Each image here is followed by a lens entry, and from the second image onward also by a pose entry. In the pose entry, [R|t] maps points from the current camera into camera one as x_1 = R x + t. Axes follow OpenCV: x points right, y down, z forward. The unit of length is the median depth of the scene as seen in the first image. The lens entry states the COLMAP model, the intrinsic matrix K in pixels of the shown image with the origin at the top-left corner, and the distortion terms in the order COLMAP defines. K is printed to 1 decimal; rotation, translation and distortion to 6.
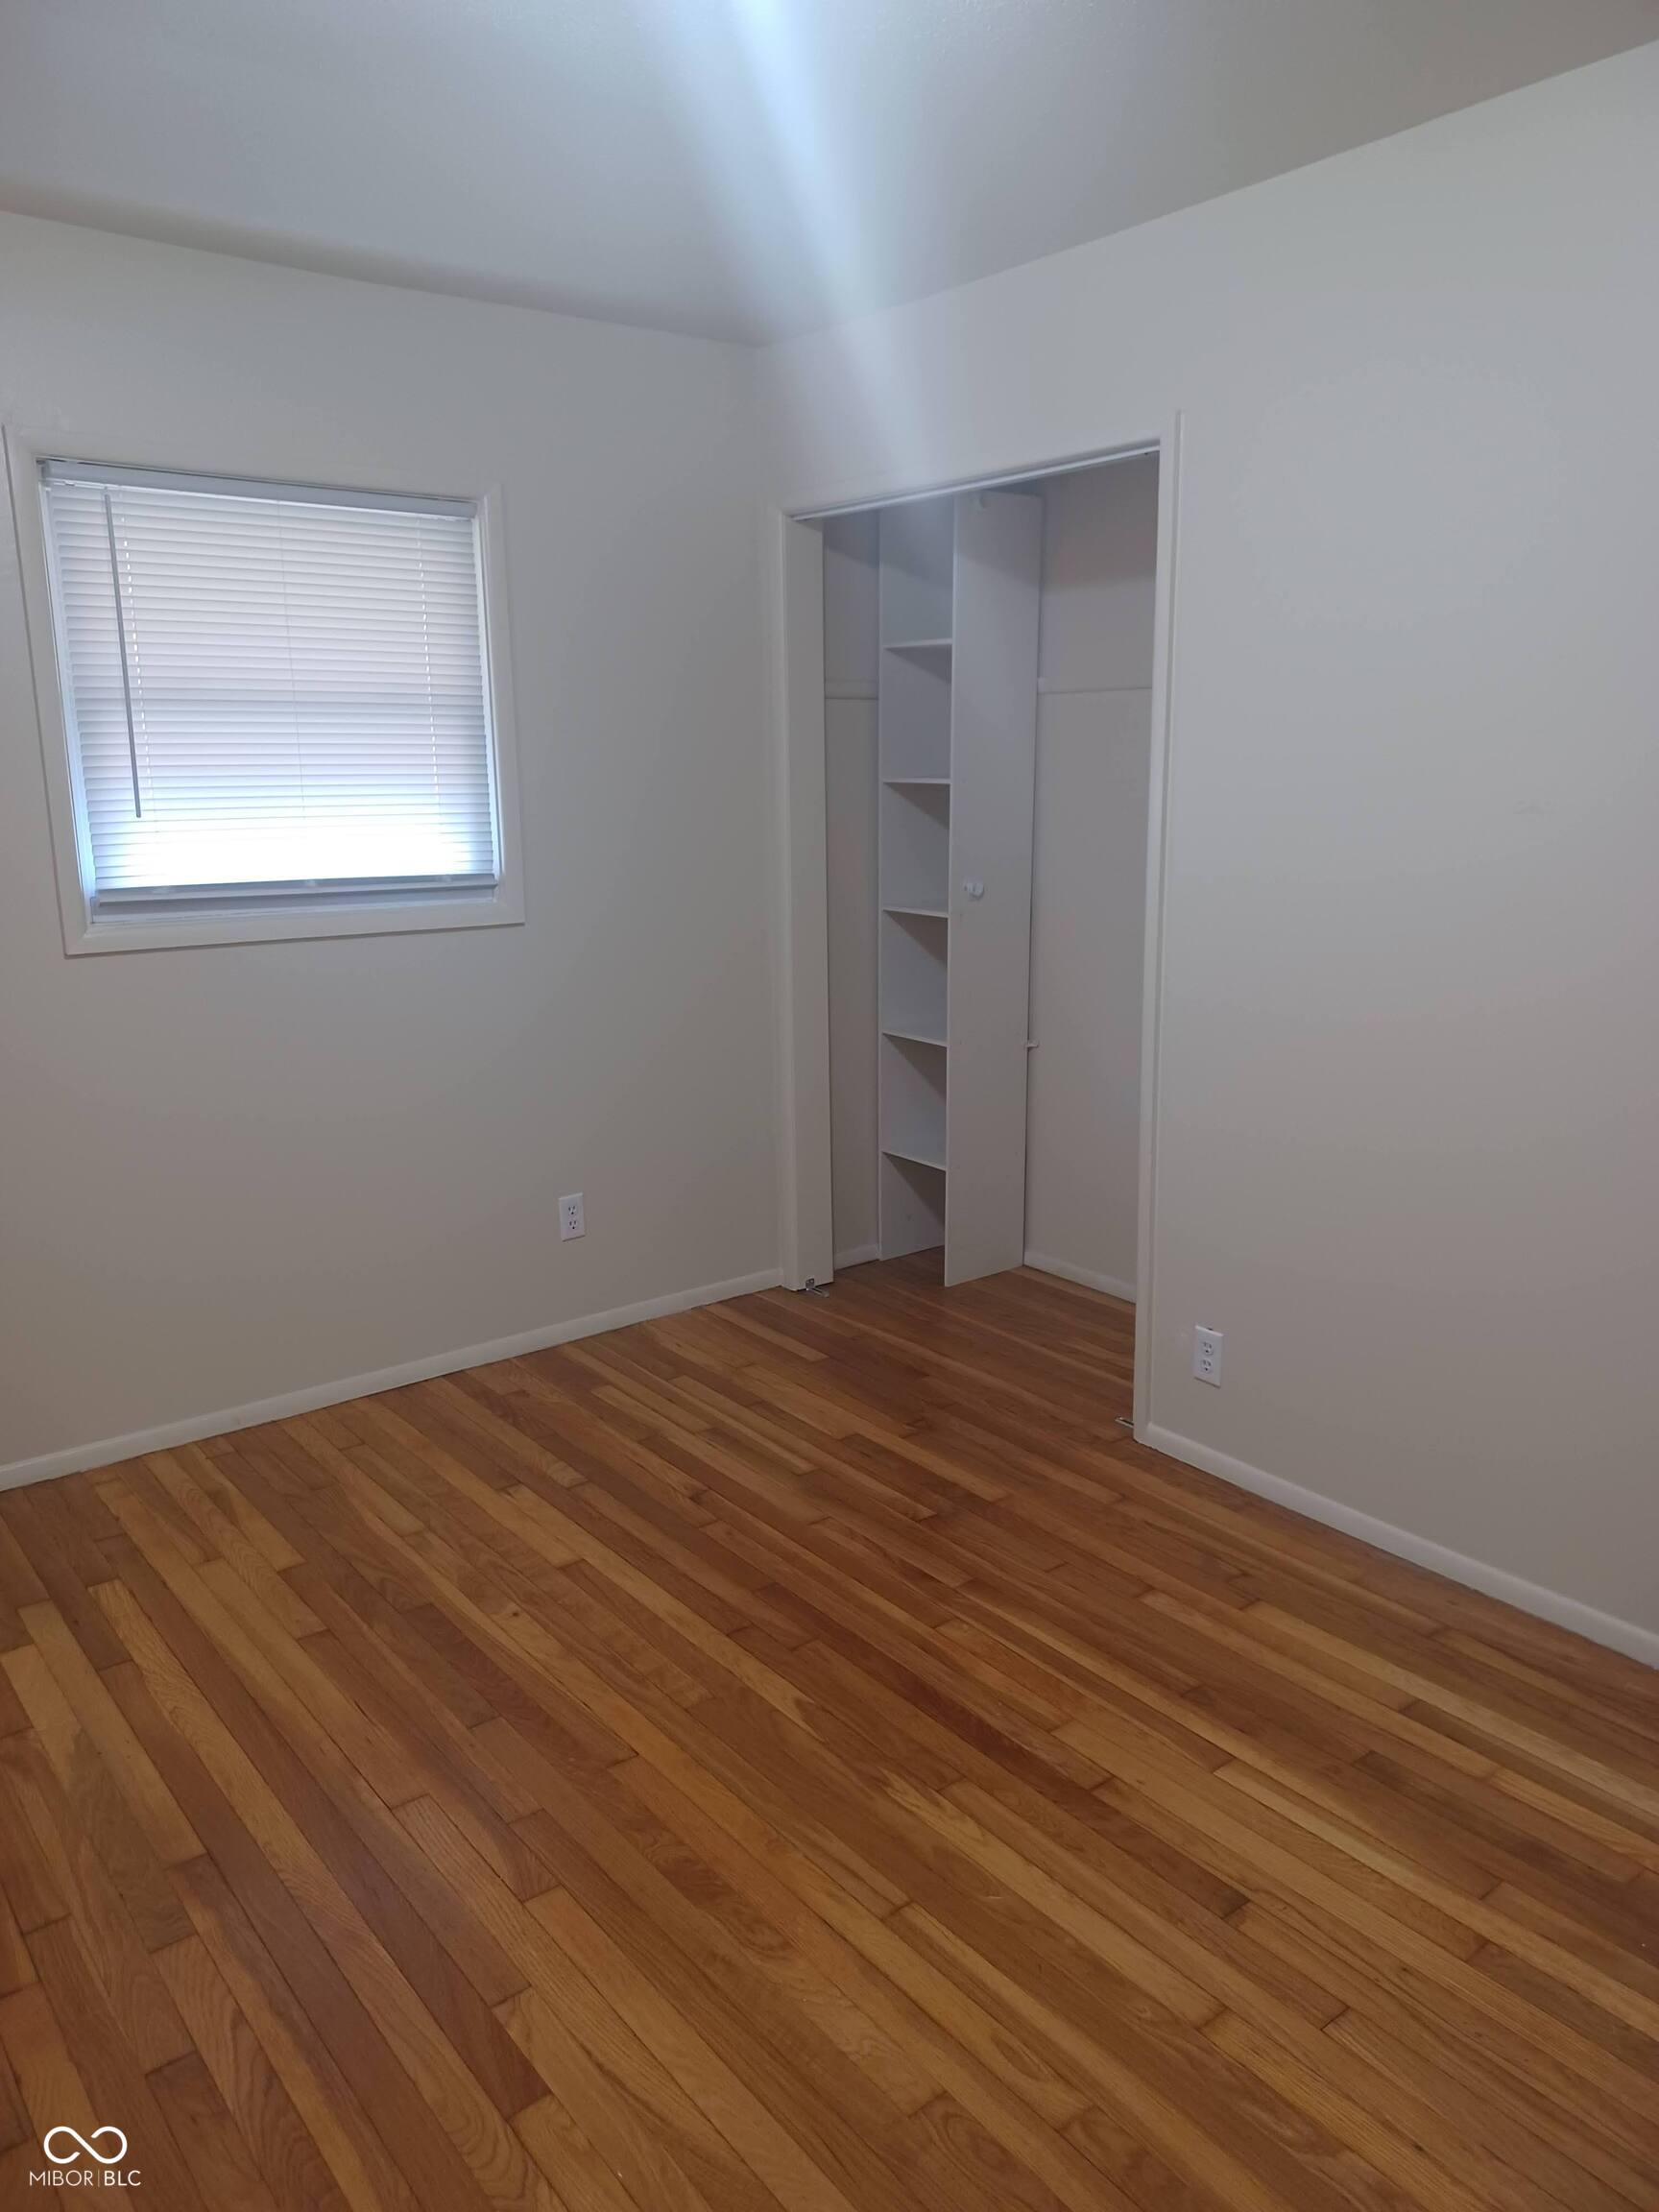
lens RADIAL K [[1630.0, 0, 814.0], [0, 1630.0, 1106.5], [0, 0, 1]] dist [0.068522, 0.000472]
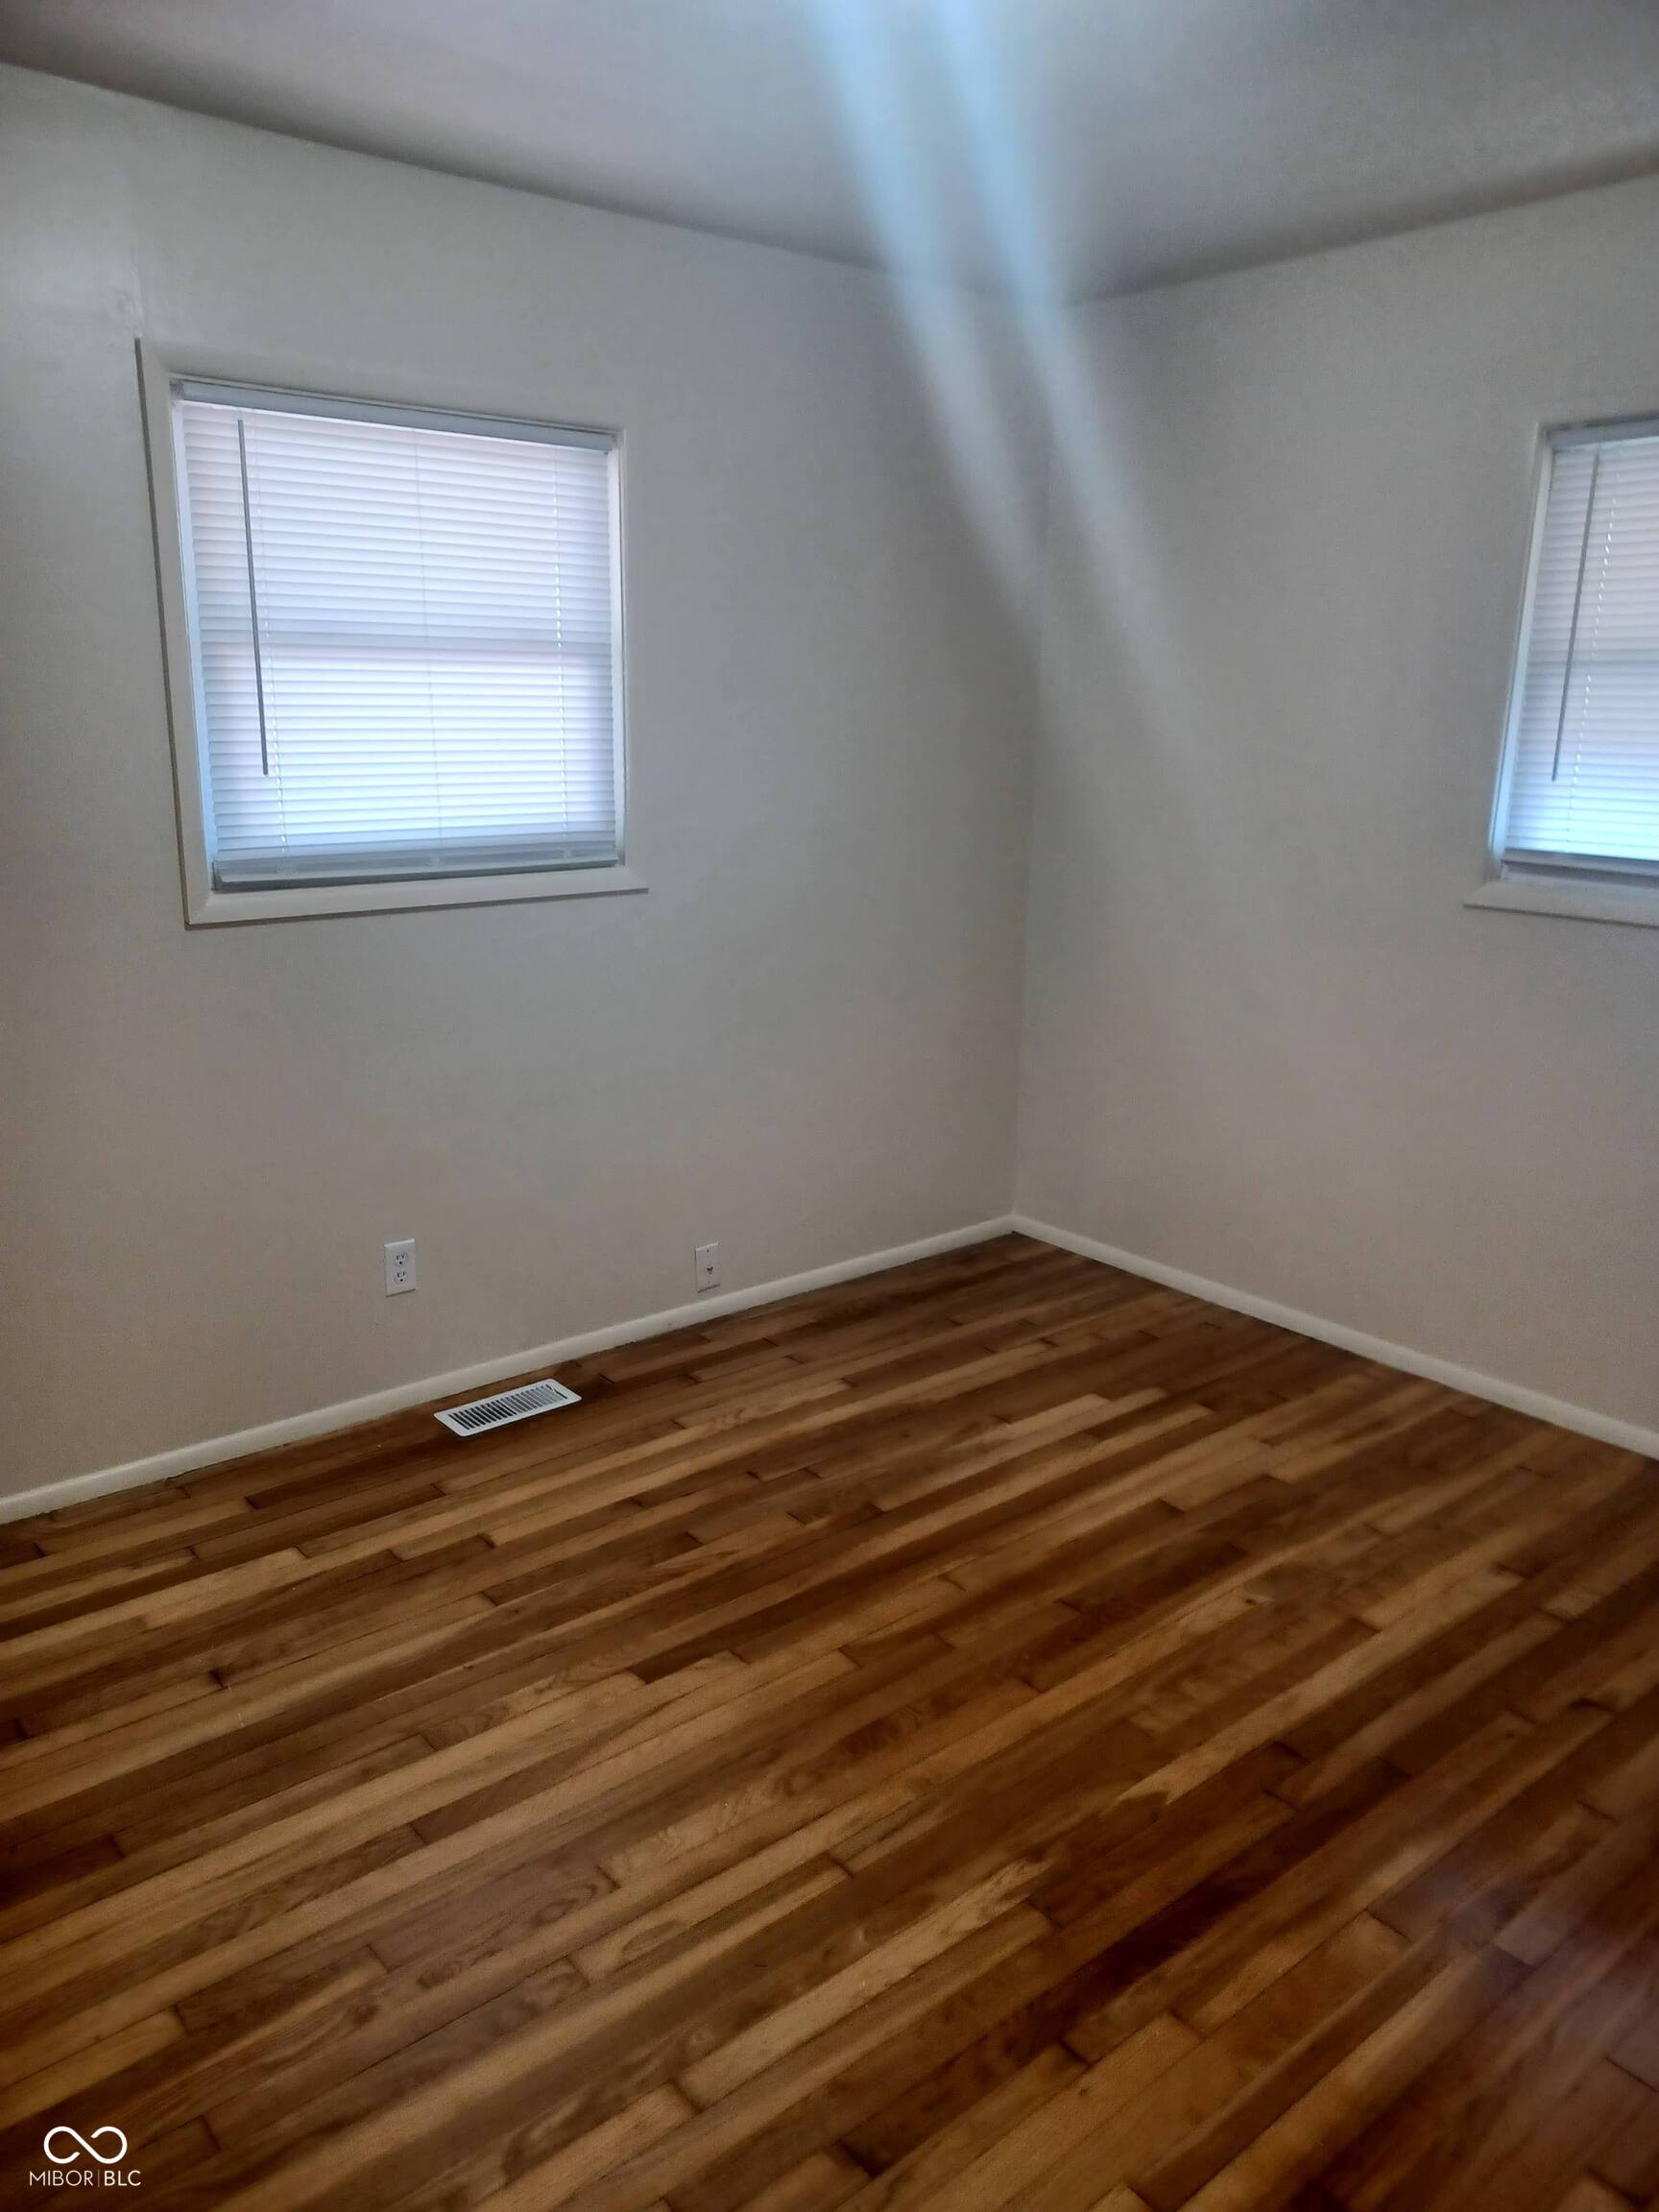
lens RADIAL K [[1630.0, 0, 814.0], [0, 1630.0, 1106.5], [0, 0, 1]] dist [0.068522, 0.000472]
pose [[0.032526, 0.260756, -0.964857, 0.759853], [-0.228925, 0.941647, 0.246766, -0.171458], [0.972900, 0.212854, 0.090321, 0.657611]]
